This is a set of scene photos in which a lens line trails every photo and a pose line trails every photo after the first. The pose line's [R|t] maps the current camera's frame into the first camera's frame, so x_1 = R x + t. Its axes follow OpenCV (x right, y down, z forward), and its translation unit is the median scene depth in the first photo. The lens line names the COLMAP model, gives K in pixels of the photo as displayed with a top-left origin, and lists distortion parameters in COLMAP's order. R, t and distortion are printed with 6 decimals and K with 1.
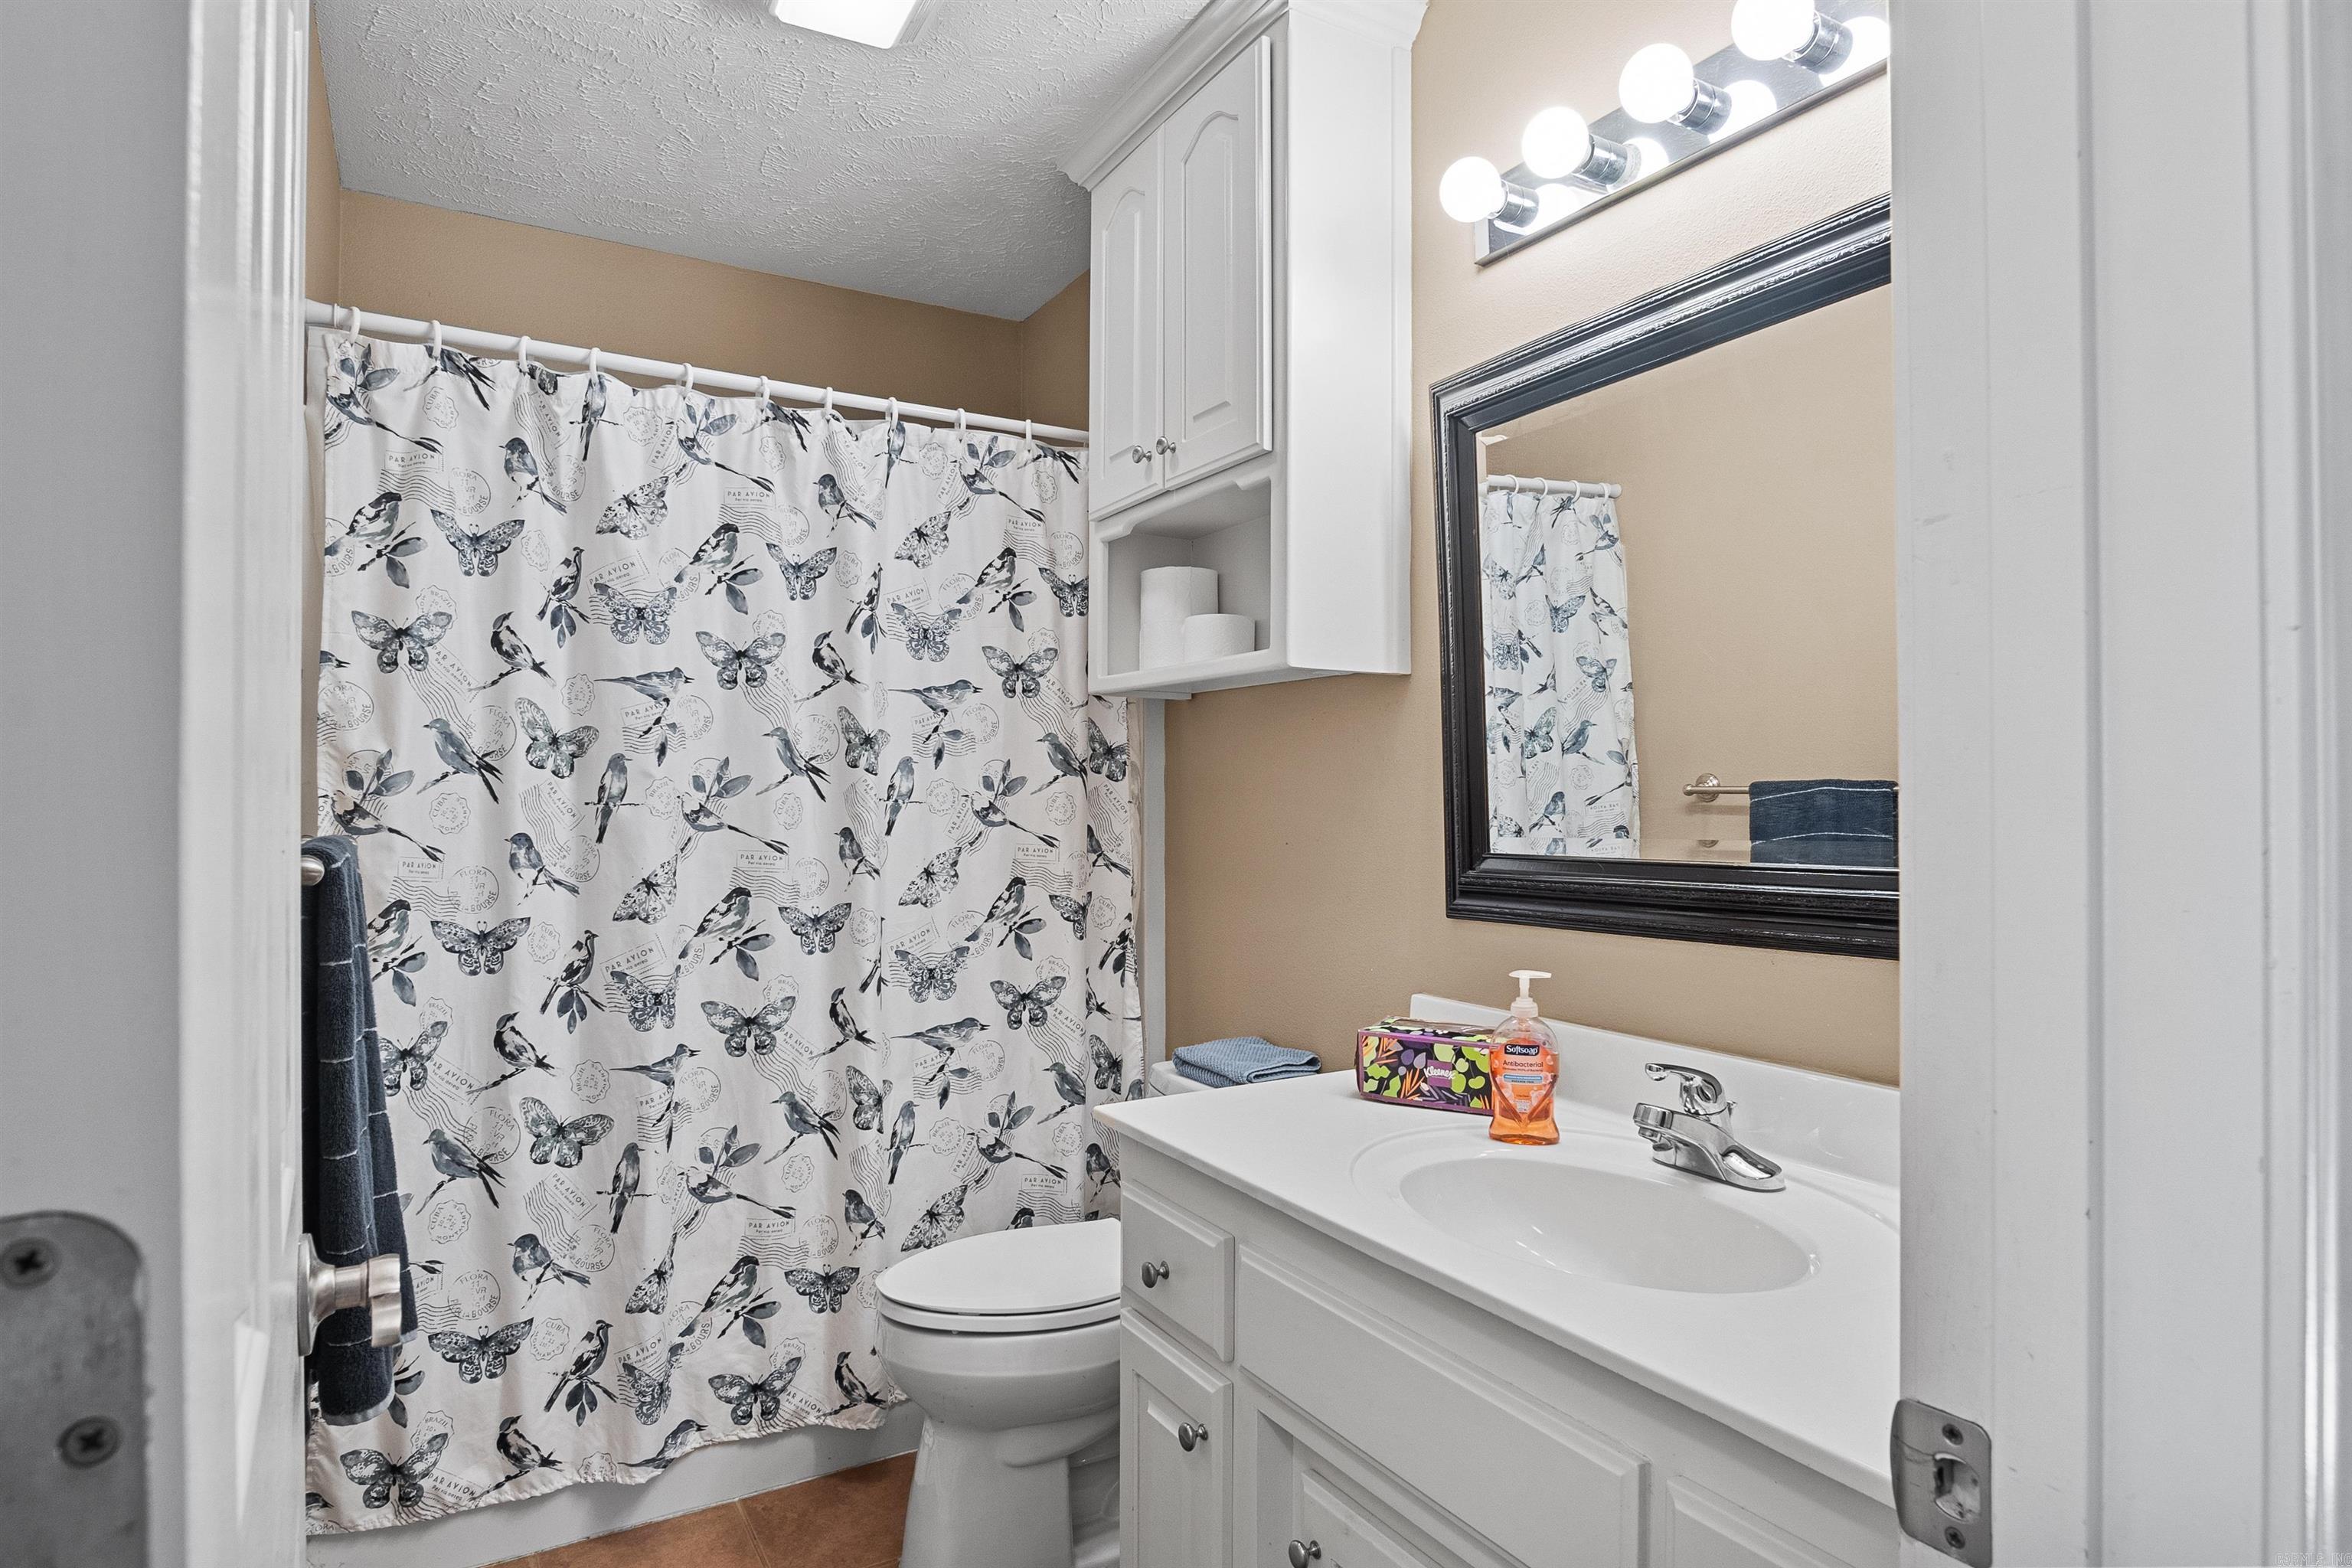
lens RADIAL K [[1274.0, 0, 1173.7], [0, 1274.0, 785.5], [0, 0, 1]] dist [-0.028979, 0.005021]
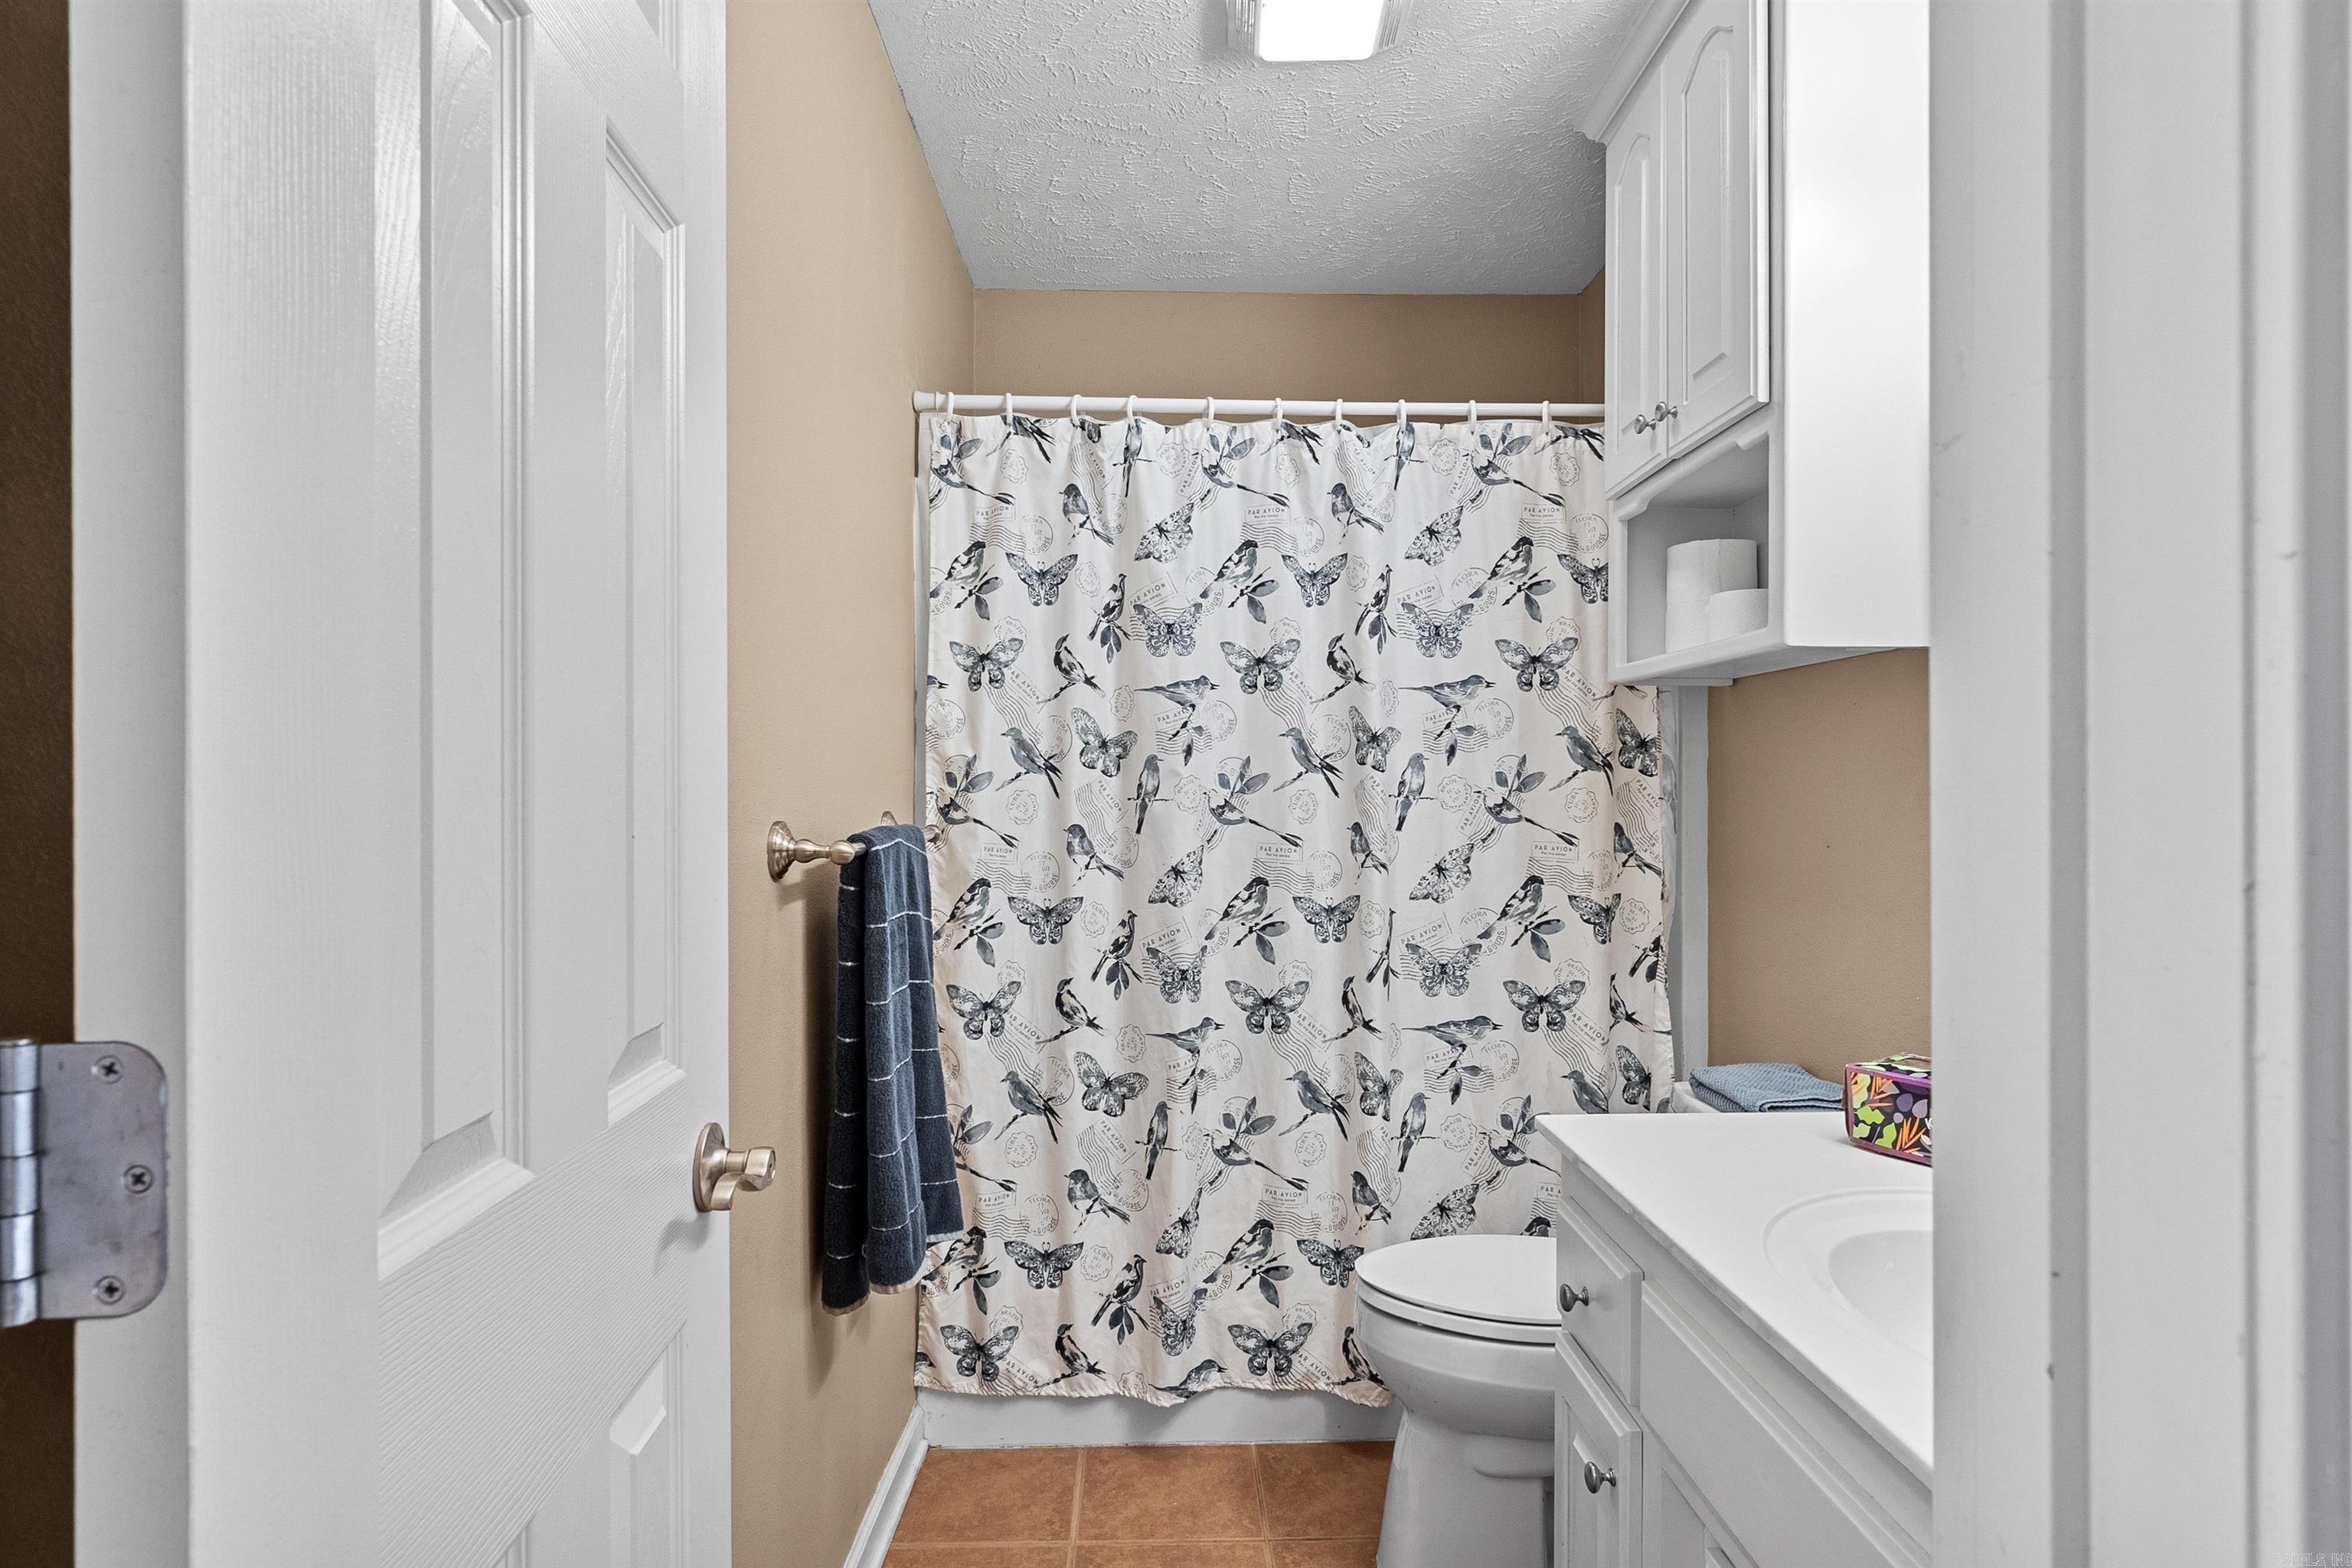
lens RADIAL K [[1274.0, 0, 1180.1], [0, 1274.0, 787.2], [0, 0, 1]] dist [-0.028979, 0.005021]
pose [[0.870353, -0.001944, -0.492425, 0.138595], [0.004721, 0.999979, 0.004397, -0.001071], [0.492406, -0.006152, 0.870344, 0.028690]]
